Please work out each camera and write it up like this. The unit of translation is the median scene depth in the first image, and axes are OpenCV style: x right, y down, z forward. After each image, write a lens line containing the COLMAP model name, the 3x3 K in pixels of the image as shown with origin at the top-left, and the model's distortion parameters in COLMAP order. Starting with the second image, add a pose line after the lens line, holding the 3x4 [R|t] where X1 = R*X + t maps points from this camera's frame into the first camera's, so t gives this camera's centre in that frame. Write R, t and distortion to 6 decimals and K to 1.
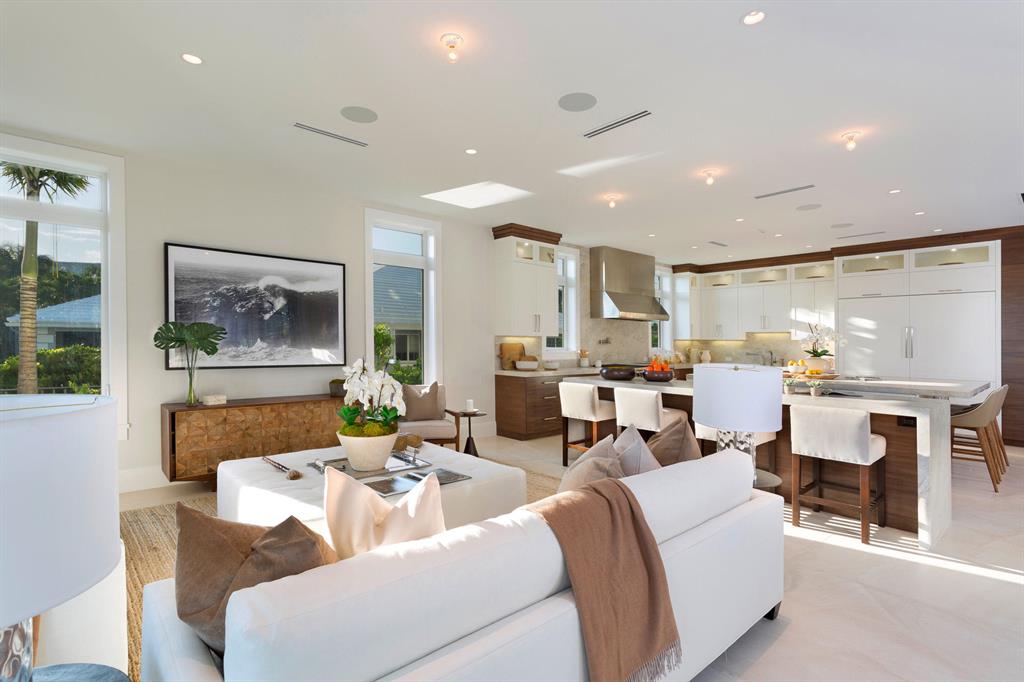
lens RADIAL K [[492.2, 0, 496.1], [0, 492.2, 326.8], [0, 0, 1]] dist [-0.001044, 0.000378]
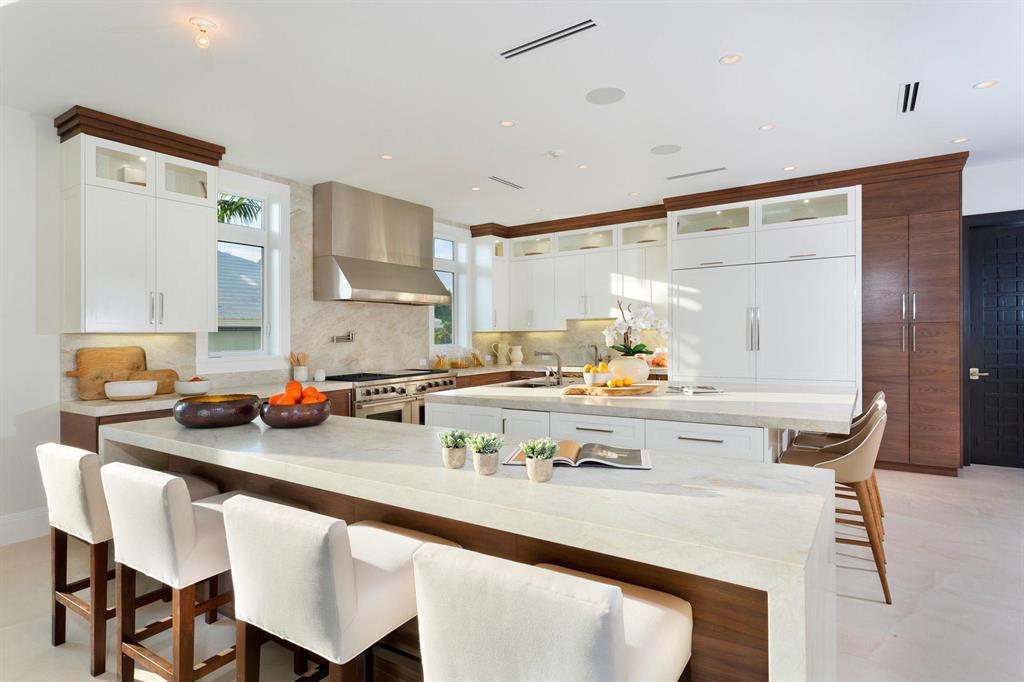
lens RADIAL K [[543.2, 0, 511.3], [0, 543.2, 335.0], [0, 0, 1]] dist [-0.007965, 0.000286]
pose [[0.963246, -0.024721, 0.267481, 0.249805], [0.017065, 0.999376, 0.030913, 0.008591], [-0.268079, -0.025212, 0.963067, 0.292939]]
